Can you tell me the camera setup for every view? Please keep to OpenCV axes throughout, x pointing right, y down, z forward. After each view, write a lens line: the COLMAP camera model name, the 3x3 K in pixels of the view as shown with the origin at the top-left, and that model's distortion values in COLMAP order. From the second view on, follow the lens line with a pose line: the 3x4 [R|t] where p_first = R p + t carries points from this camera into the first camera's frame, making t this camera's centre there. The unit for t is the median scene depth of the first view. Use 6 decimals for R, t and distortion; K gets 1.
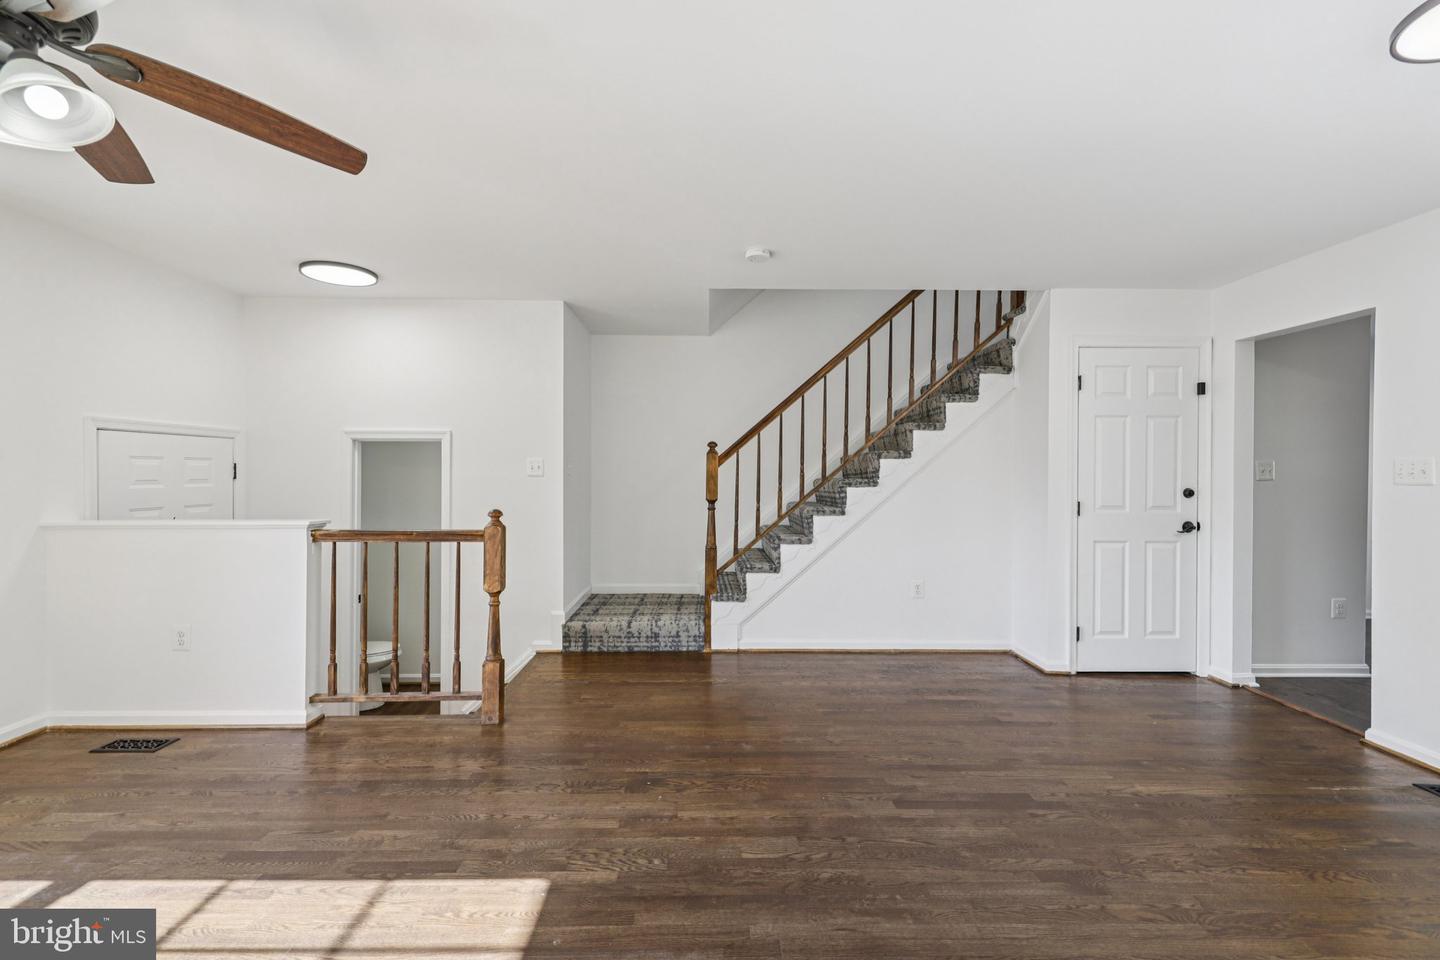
lens RADIAL K [[607.5, 0, 713.4], [0, 607.5, 470.0], [0, 0, 1]] dist [0.004887, -0.000634]
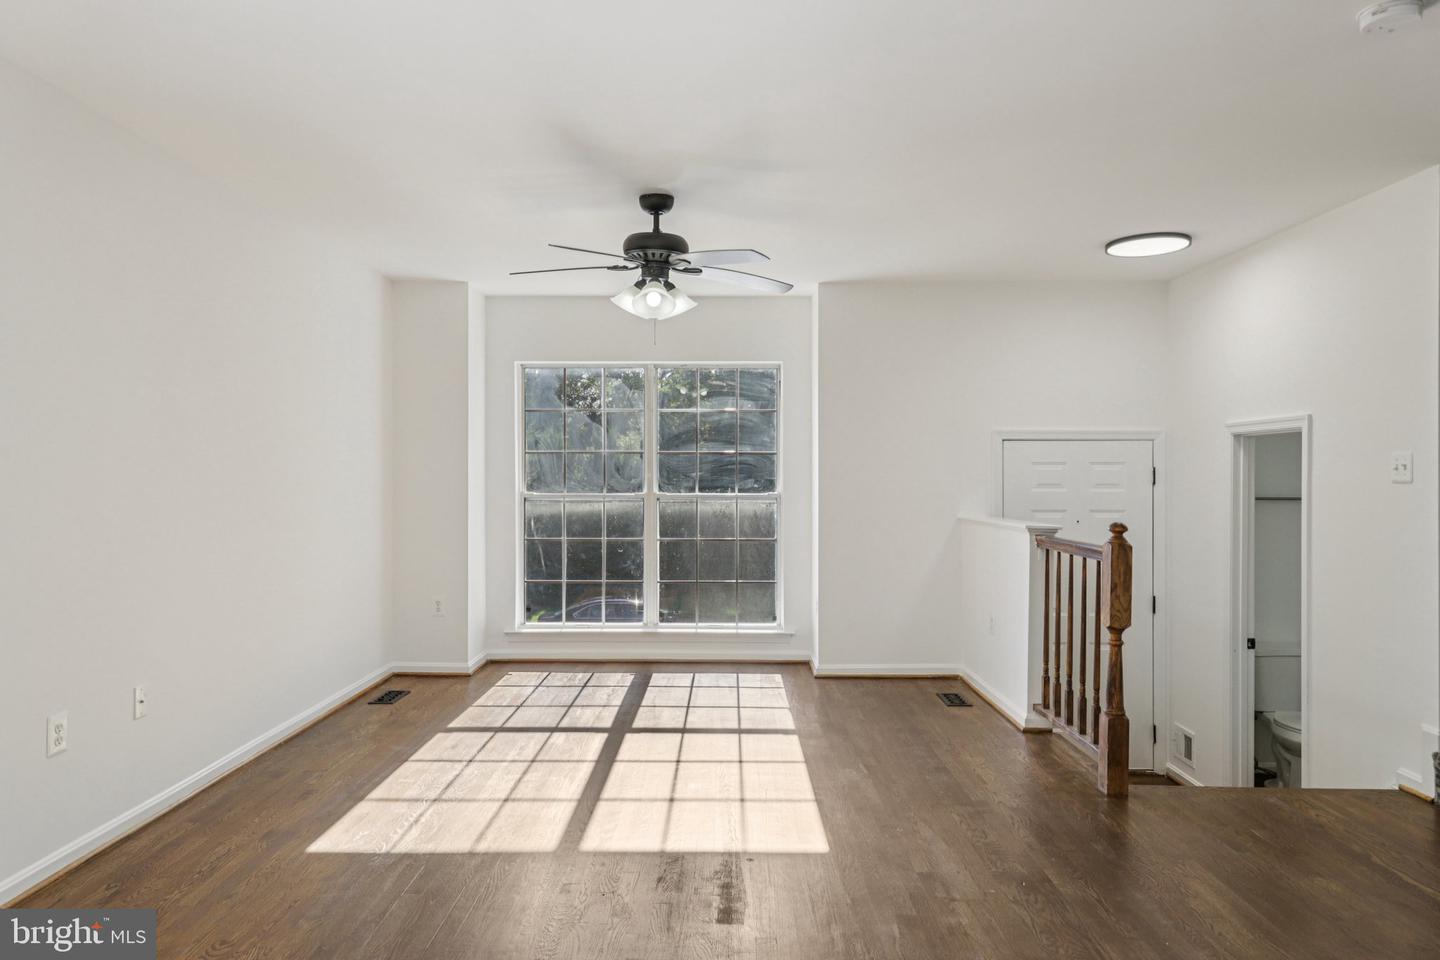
lens RADIAL K [[930.3, 0, 729.7], [0, 930.3, 475.6], [0, 0, 1]] dist [0.019979, -0.002542]
pose [[-0.003016, -0.004487, -0.999985, 0.670244], [0.000814, 0.999990, -0.004490, 0.007570], [0.999995, -0.000827, -0.003013, 0.404099]]
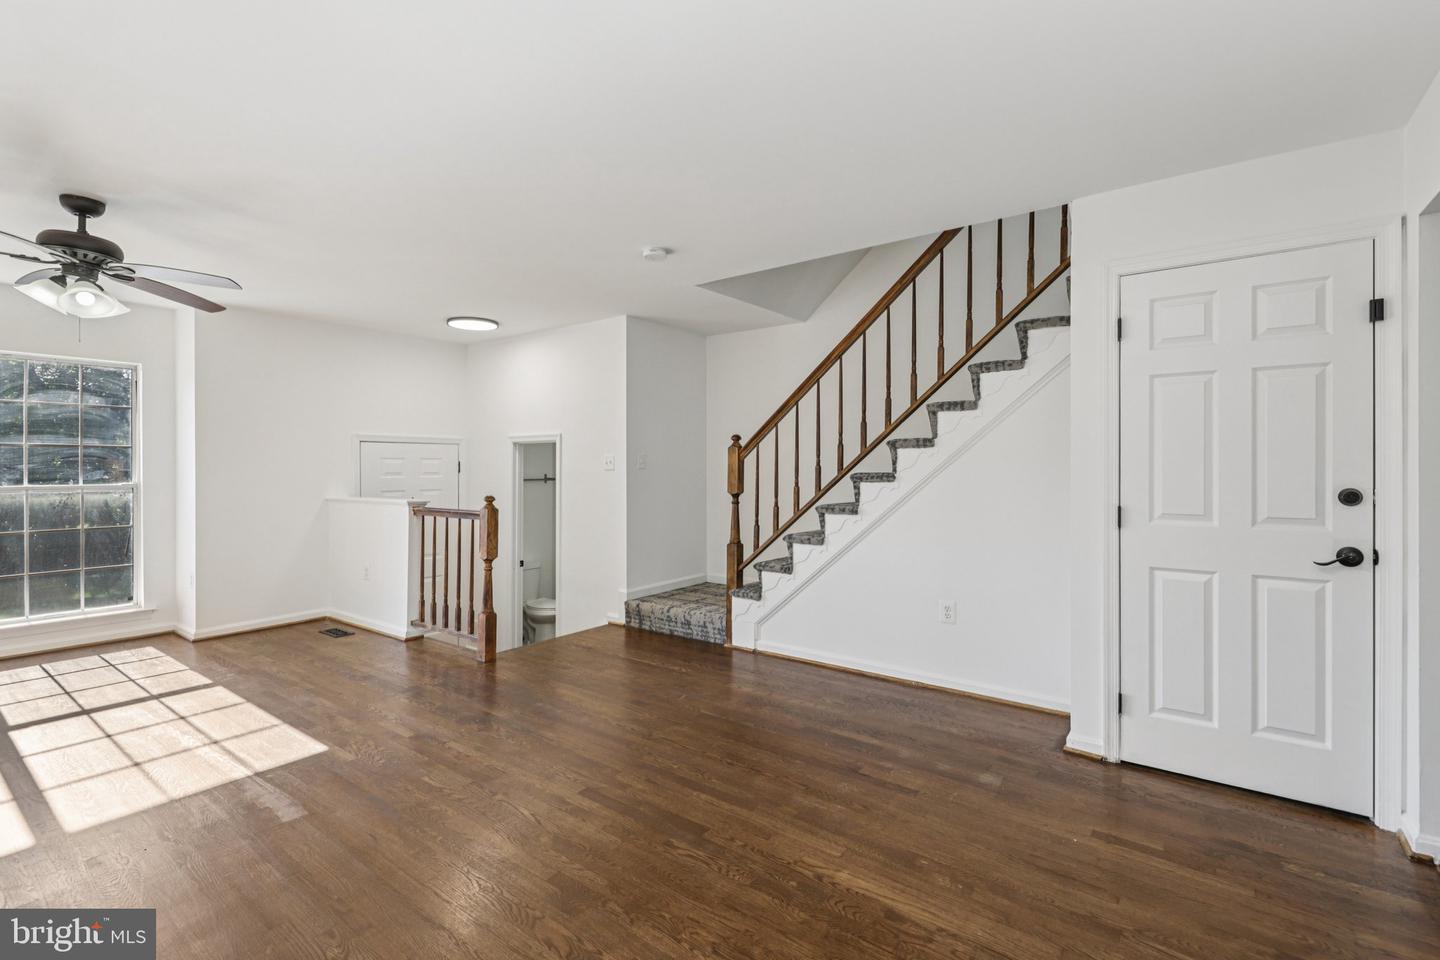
lens RADIAL K [[641.3, 0, 711.3], [0, 641.3, 466.2], [0, 0, 1]] dist [0.007629, -0.003875]
pose [[0.797538, -0.005313, -0.603246, 0.662208], [0.005499, 0.999984, -0.001536, 0.006318], [0.603244, -0.002092, 0.797554, 0.162986]]
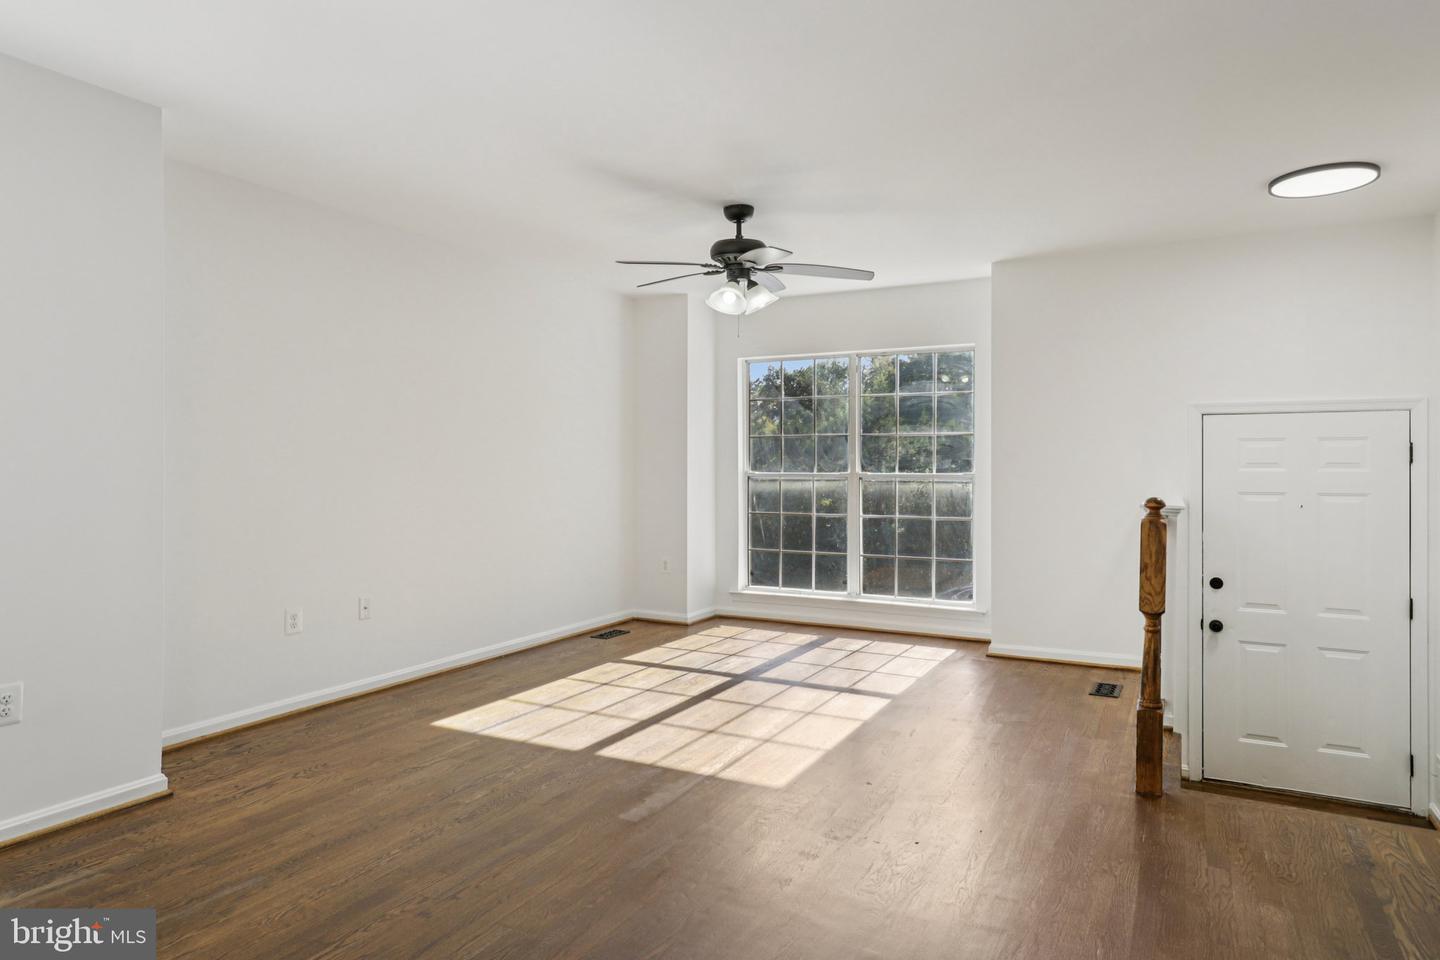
lens RADIAL K [[881.0, 0, 726.0], [0, 881.0, 463.1], [0, 0, 1]] dist [0.006383, 0.007469]
pose [[-0.459561, -0.007965, -0.888110, 0.633038], [-0.001852, 0.999966, -0.008010, 0.026492], [0.888144, -0.002036, -0.459560, 0.820727]]
